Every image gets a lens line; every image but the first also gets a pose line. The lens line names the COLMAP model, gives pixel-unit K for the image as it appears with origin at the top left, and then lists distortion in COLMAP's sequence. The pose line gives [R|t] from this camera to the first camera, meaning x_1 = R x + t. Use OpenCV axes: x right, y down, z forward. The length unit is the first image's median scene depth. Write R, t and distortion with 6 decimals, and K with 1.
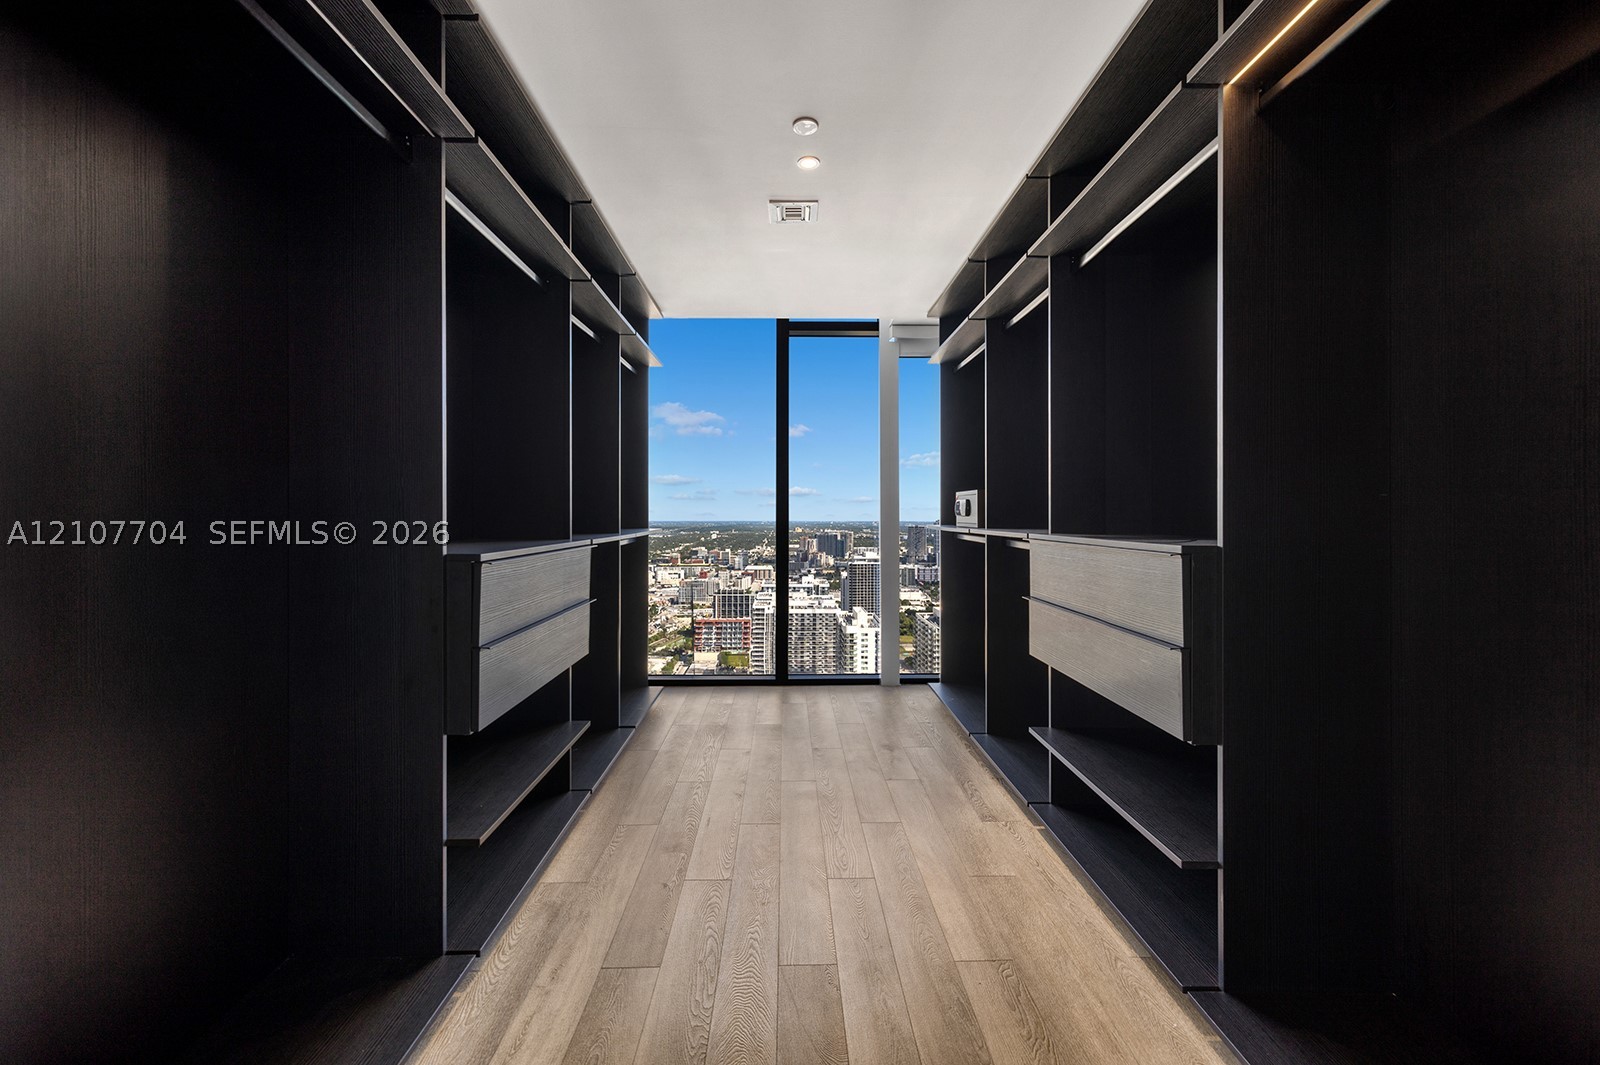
lens RADIAL K [[682.0, 0, 807.9], [0, 682.0, 515.8], [0, 0, 1]] dist [-0.003042, -0.000698]
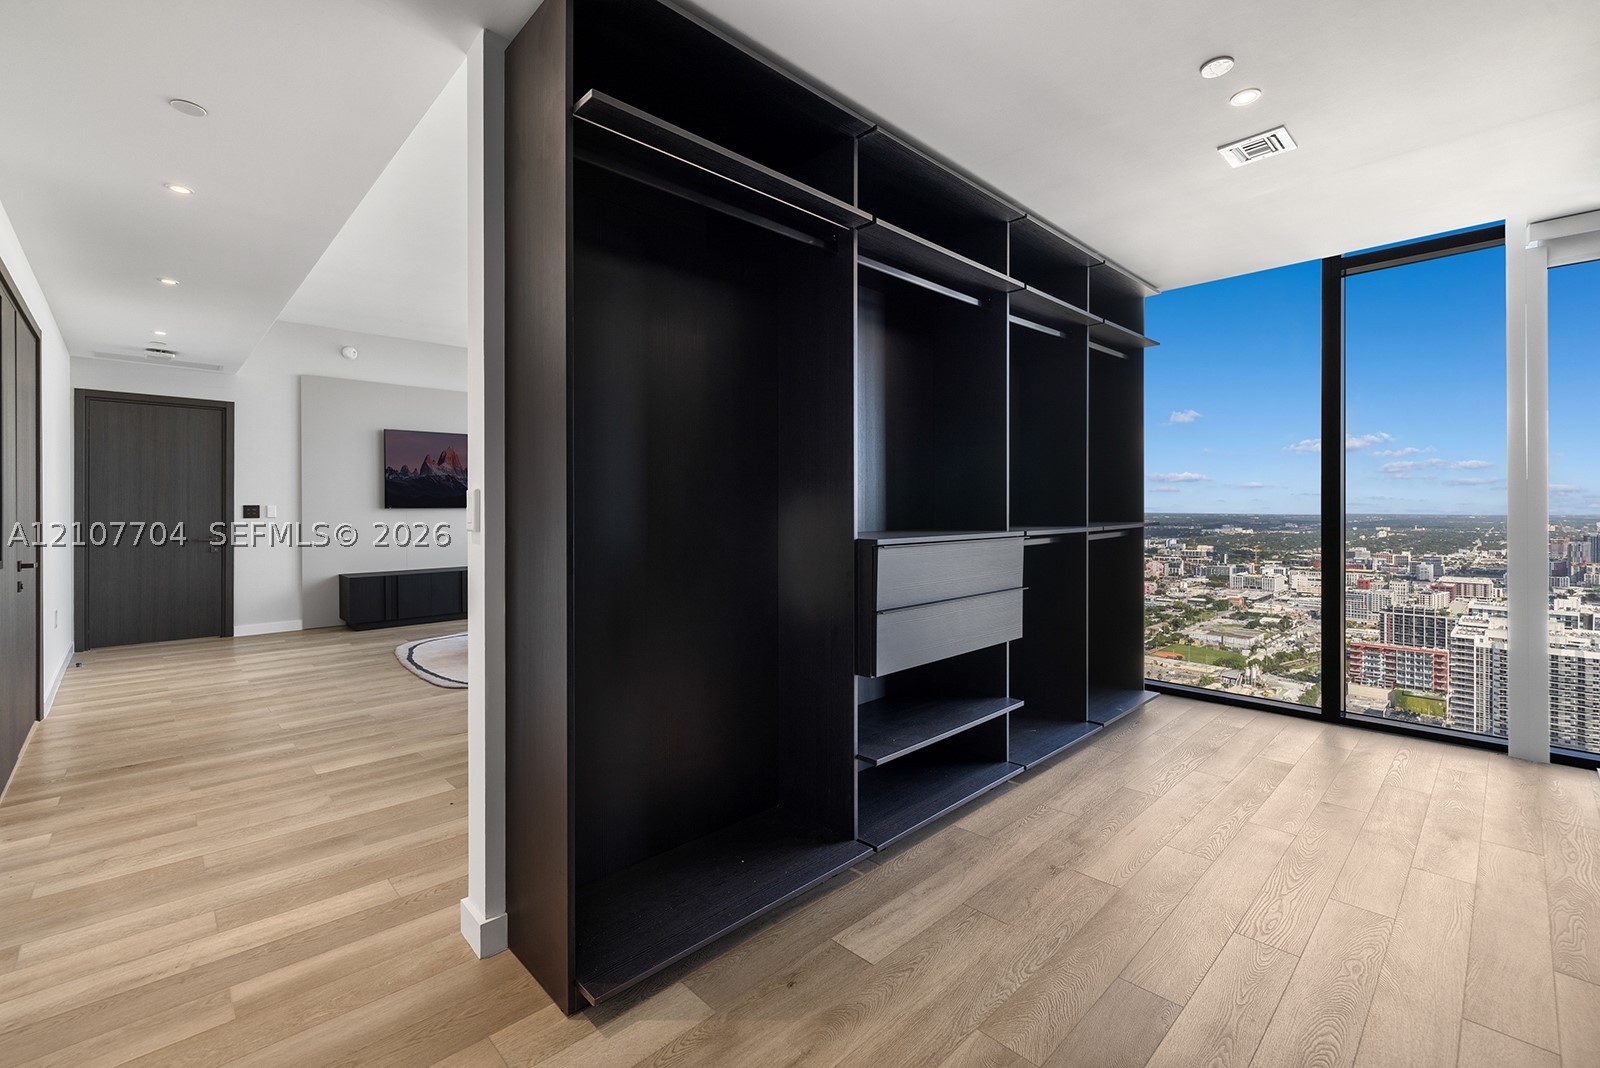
lens RADIAL K [[694.5, 0, 791.7], [0, 694.5, 503.4], [0, 0, 1]] dist [-0.002026, 0.002054]
pose [[0.667113, -0.007825, -0.744916, 0.143477], [0.002754, 0.999964, -0.008038, -0.000593], [0.744952, 0.003310, 0.667110, 0.000317]]
